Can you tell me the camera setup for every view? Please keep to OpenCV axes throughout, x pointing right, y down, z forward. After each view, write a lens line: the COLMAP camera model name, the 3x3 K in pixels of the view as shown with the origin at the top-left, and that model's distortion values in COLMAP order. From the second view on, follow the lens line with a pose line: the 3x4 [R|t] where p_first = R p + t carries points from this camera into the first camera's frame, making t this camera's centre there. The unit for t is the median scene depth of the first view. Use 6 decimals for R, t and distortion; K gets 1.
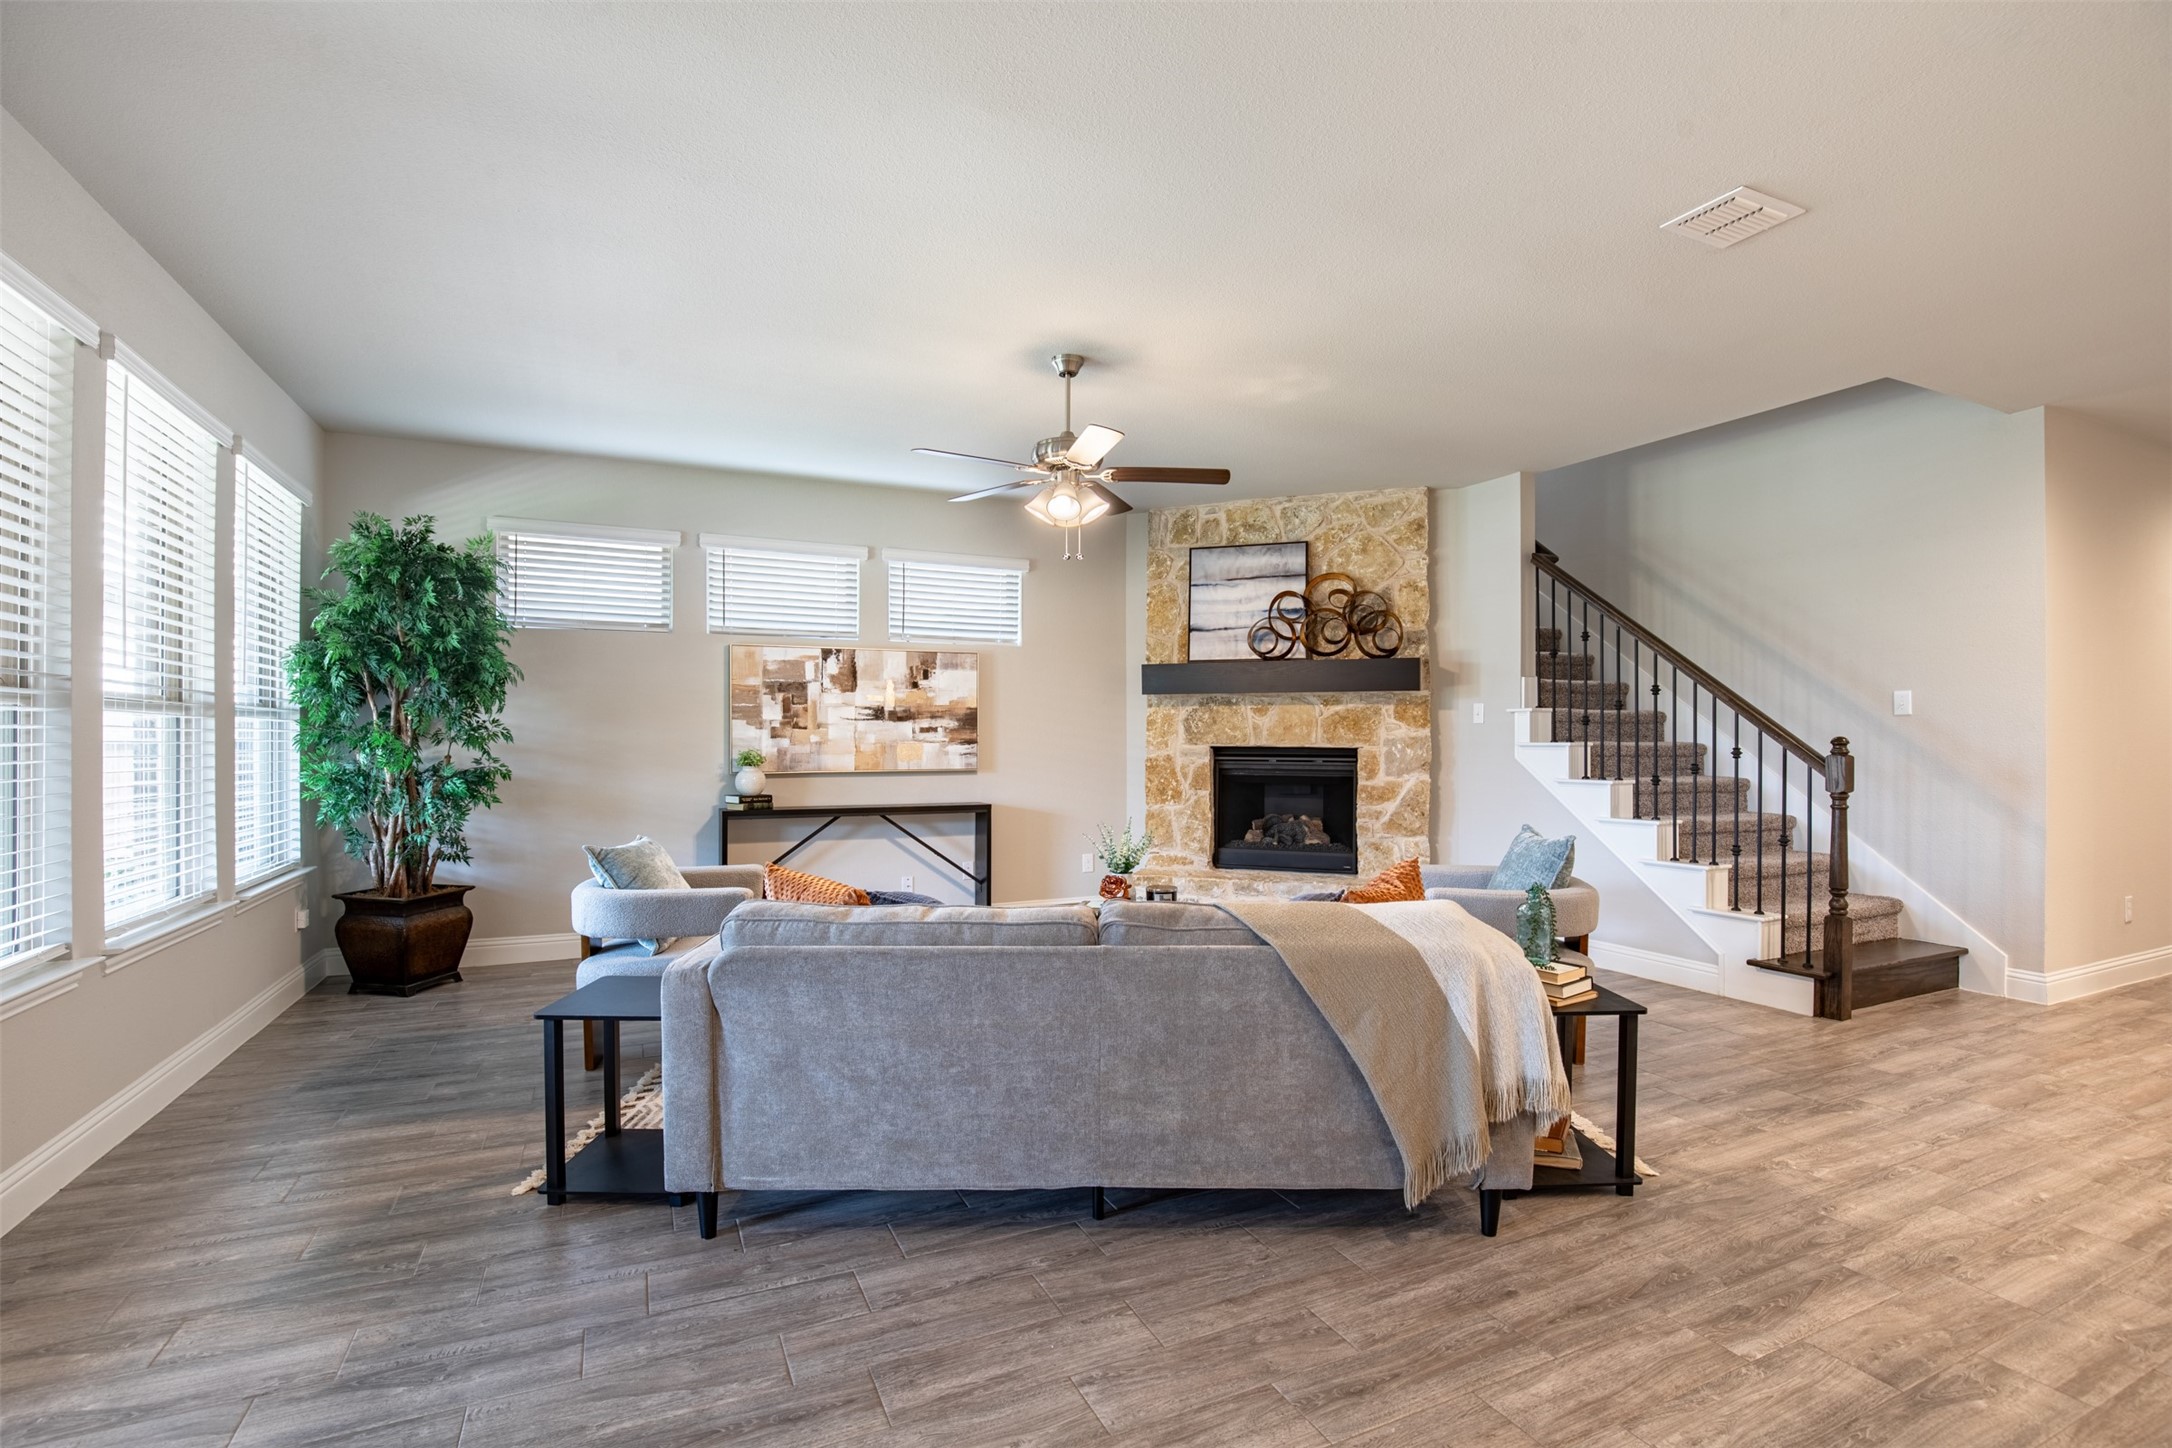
lens RADIAL K [[996.0, 0, 1087.7], [0, 996.0, 733.3], [0, 0, 1]] dist [-0.030057, 0.004582]
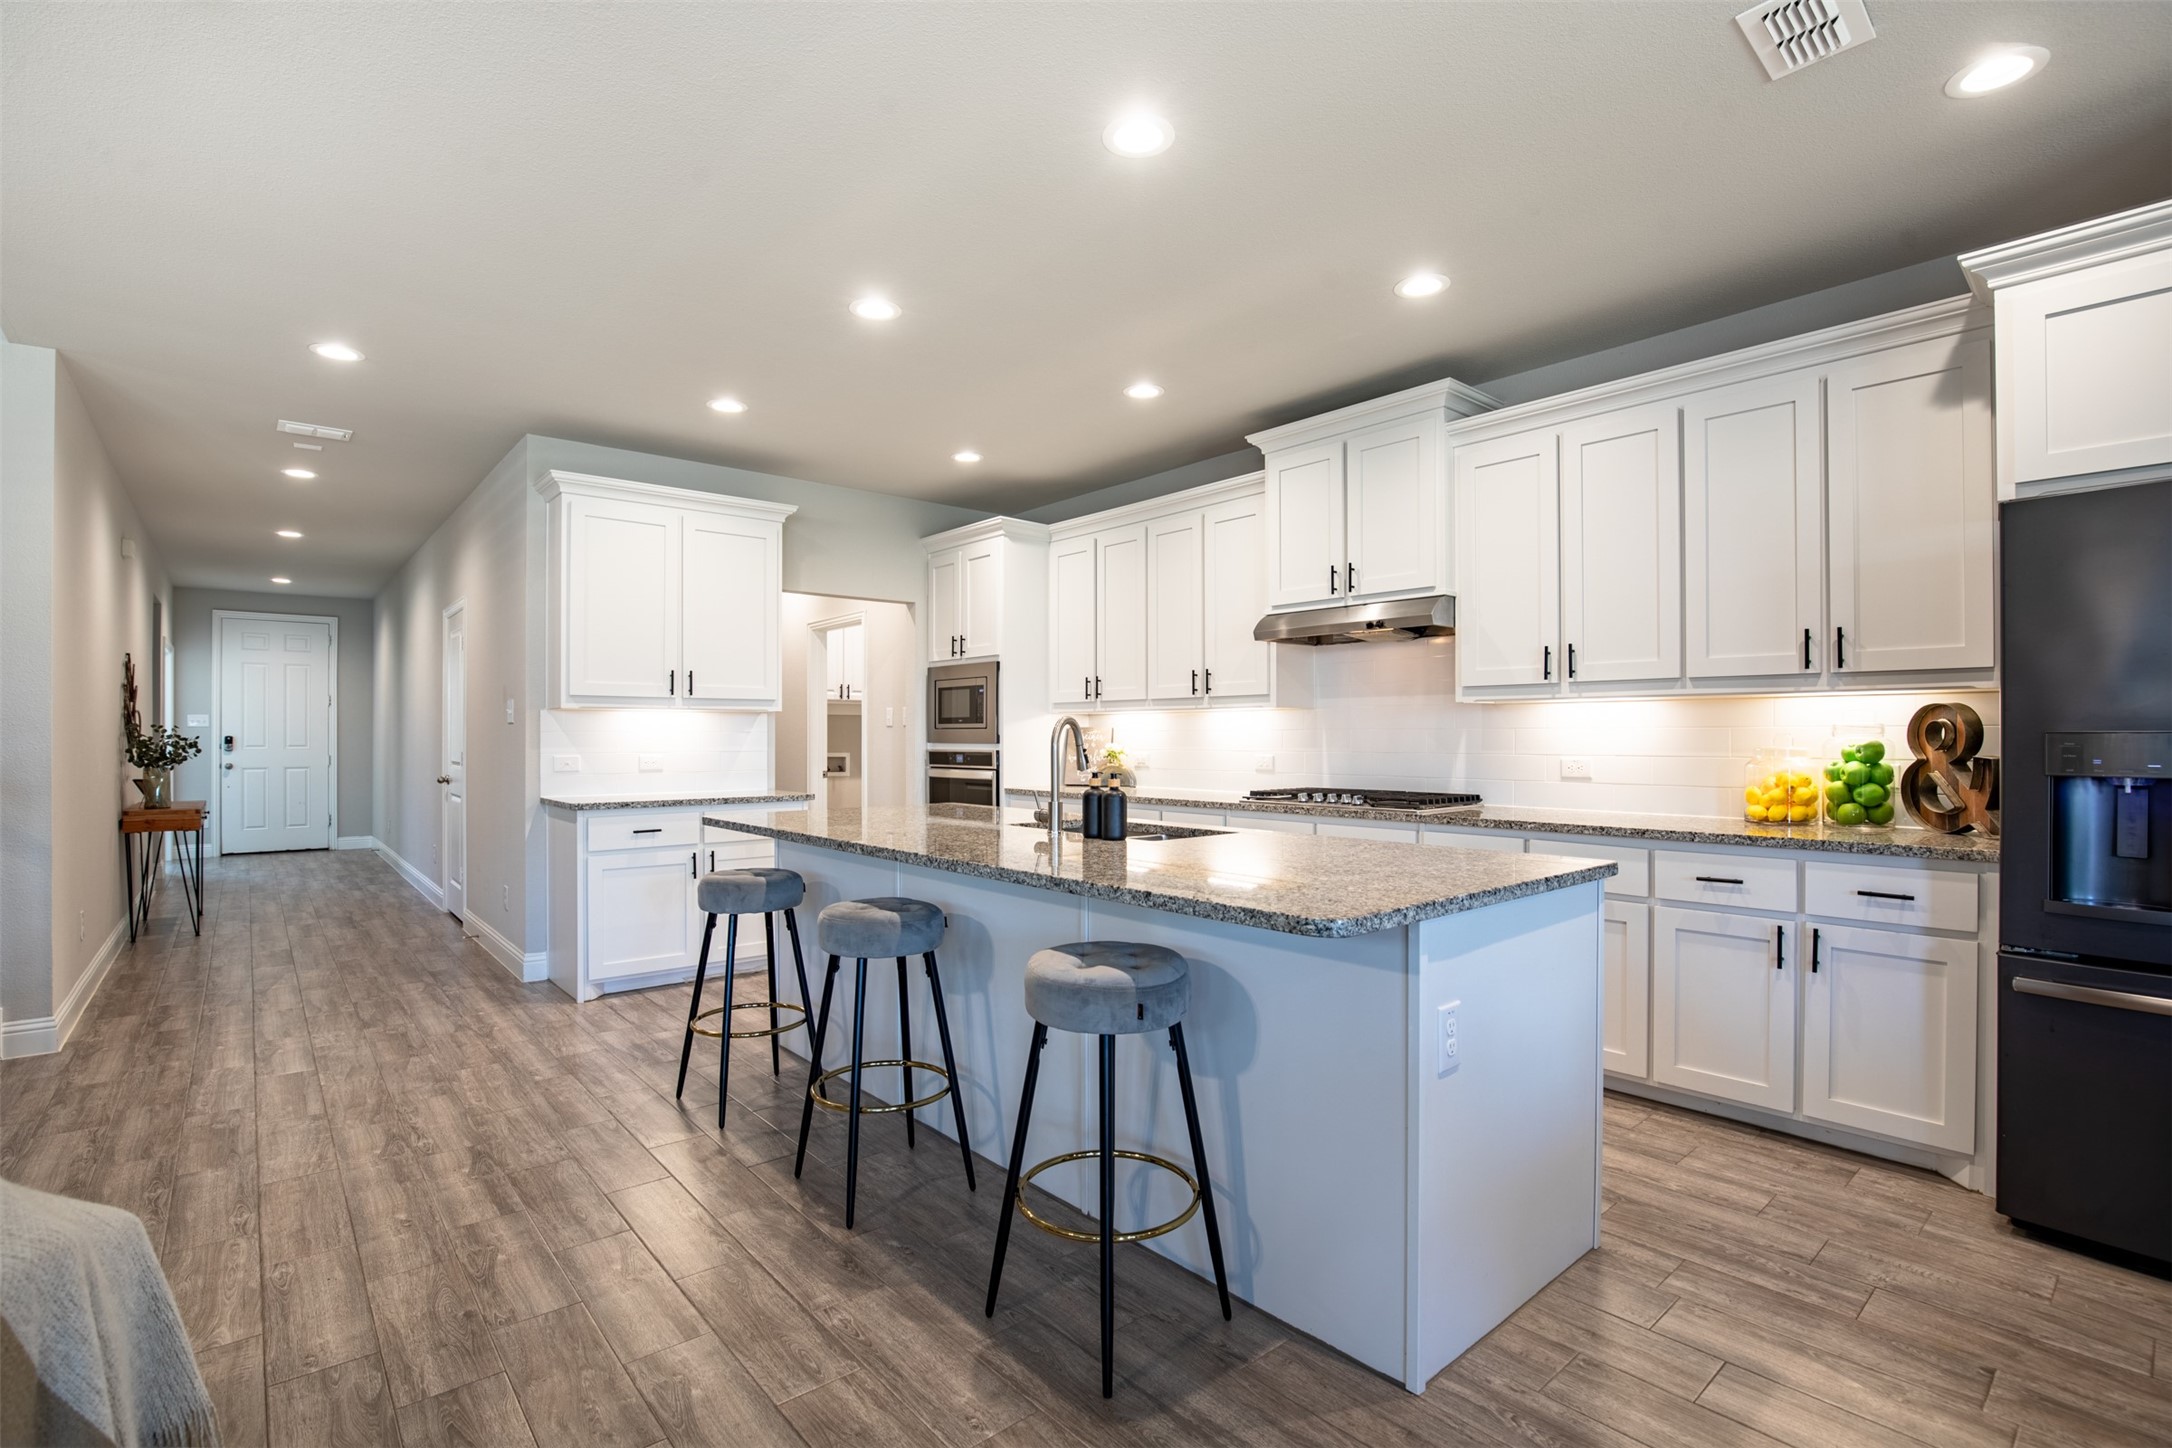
lens RADIAL K [[996.0, 0, 1081.0], [0, 996.0, 730.2], [0, 0, 1]] dist [-0.030057, 0.004582]
pose [[-0.266018, 0.004329, 0.963958, -0.053665], [-0.000467, 0.999989, -0.004620, -0.000287], [-0.963968, -0.001680, -0.266013, 0.256597]]
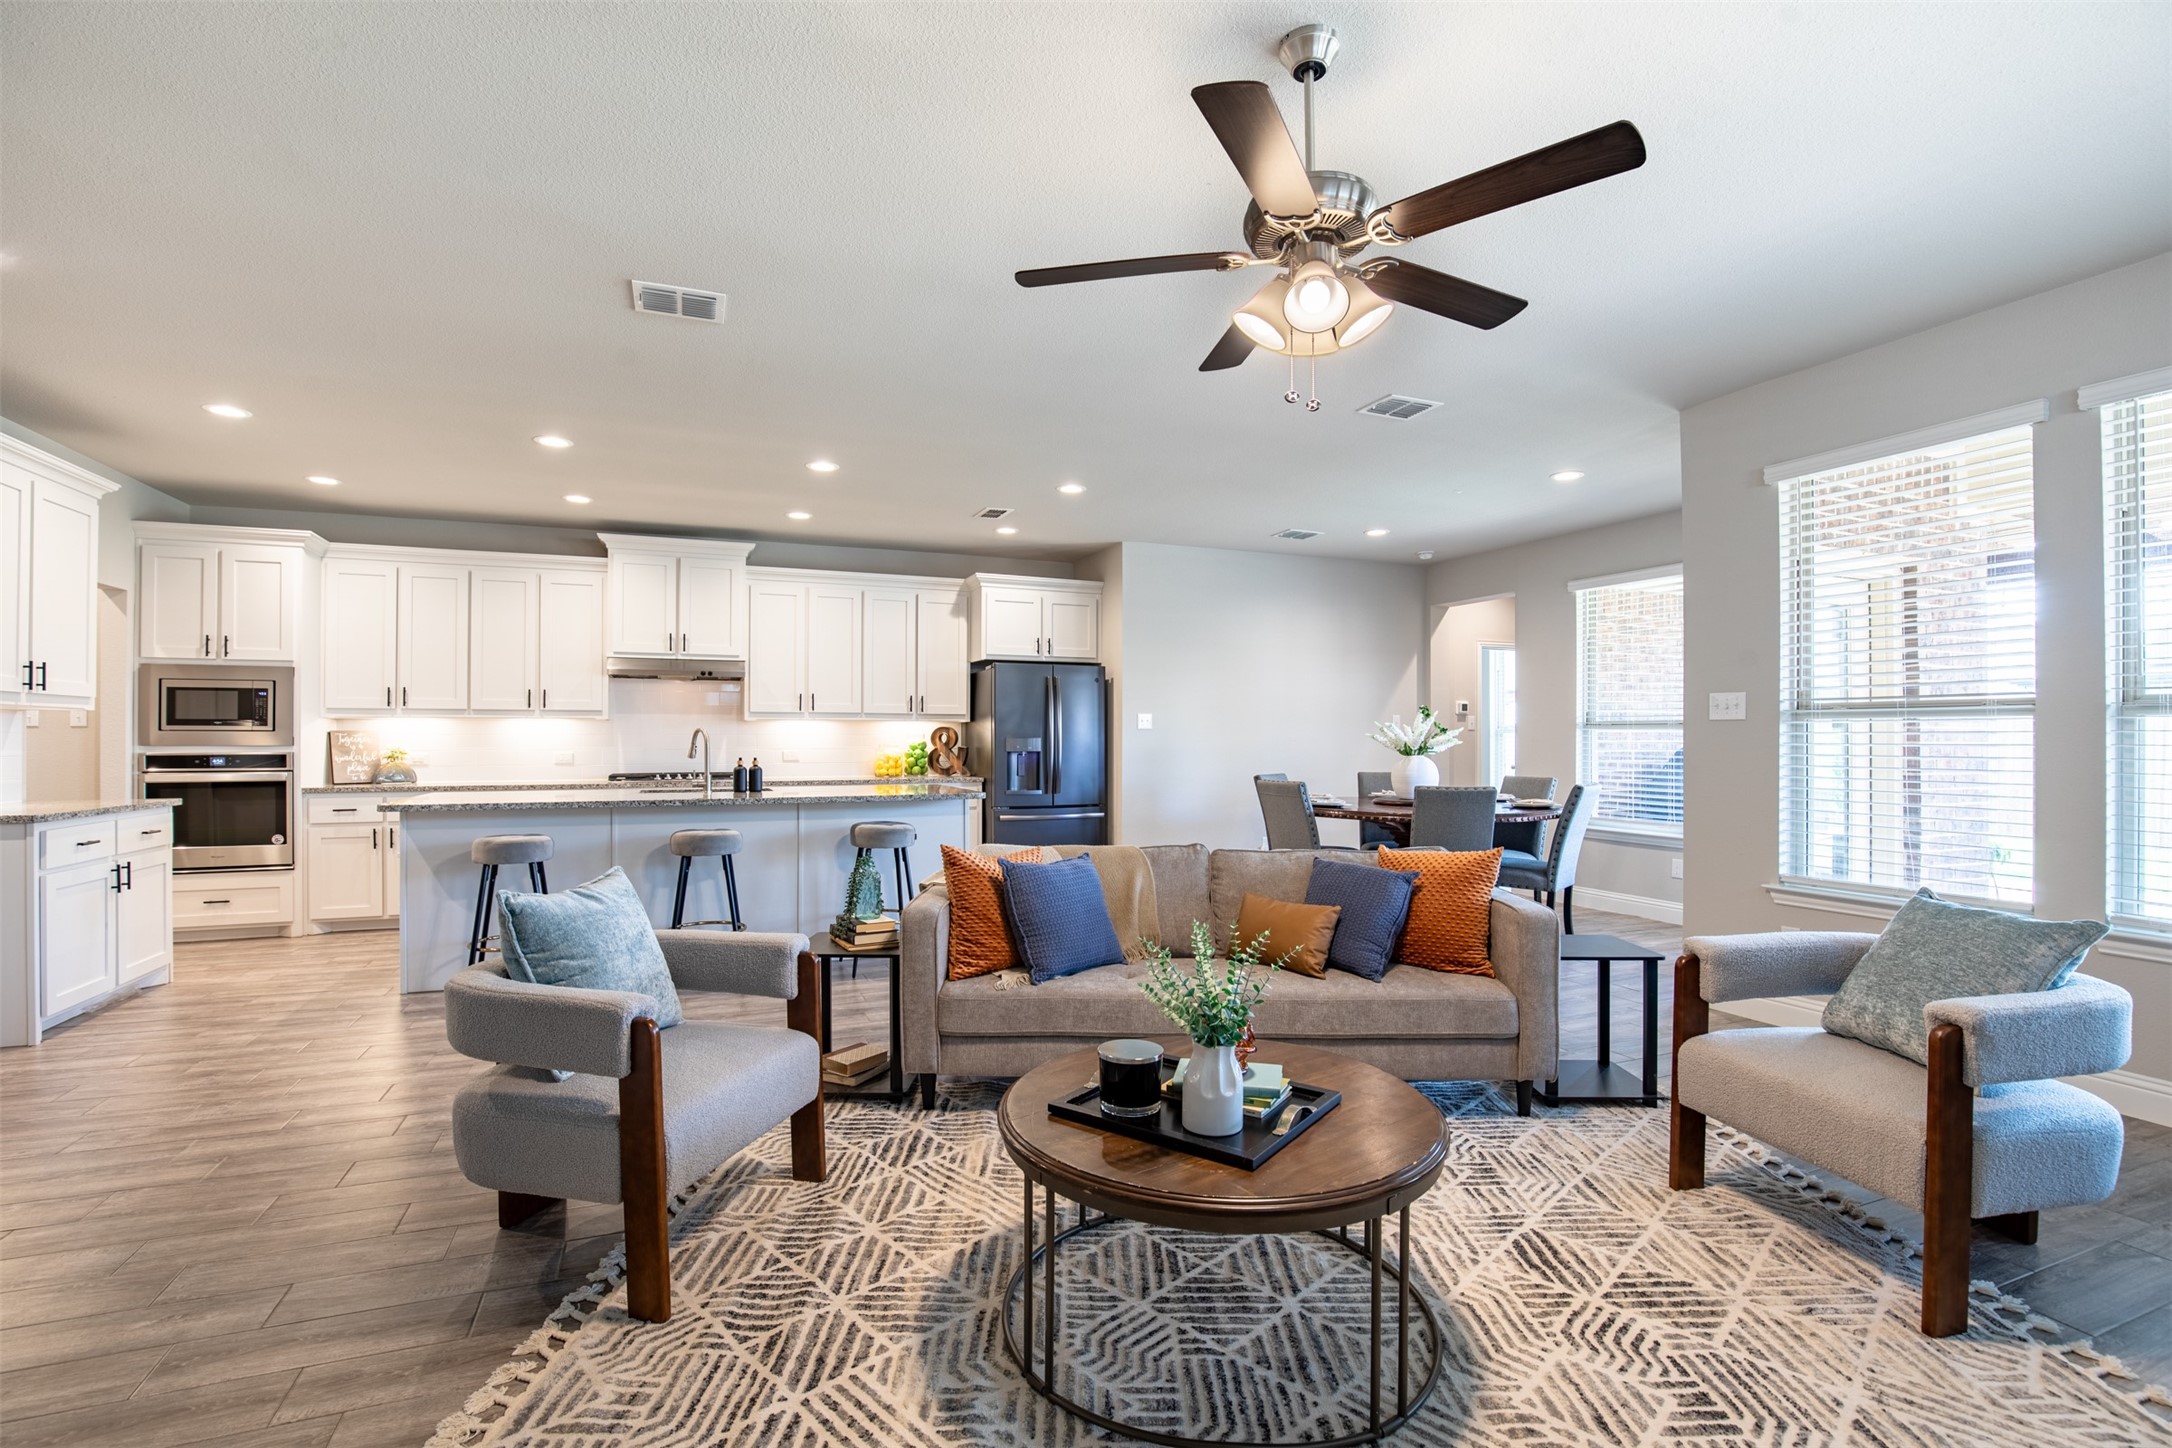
lens RADIAL K [[996.0, 0, 1083.6], [0, 996.0, 737.8], [0, 0, 1]] dist [-0.030057, 0.004582]
pose [[-0.998243, -0.001922, 0.059220, 0.041742], [-0.002082, 0.999994, -0.002629, 0.001331], [-0.059215, -0.002747, -0.998241, 1.016477]]
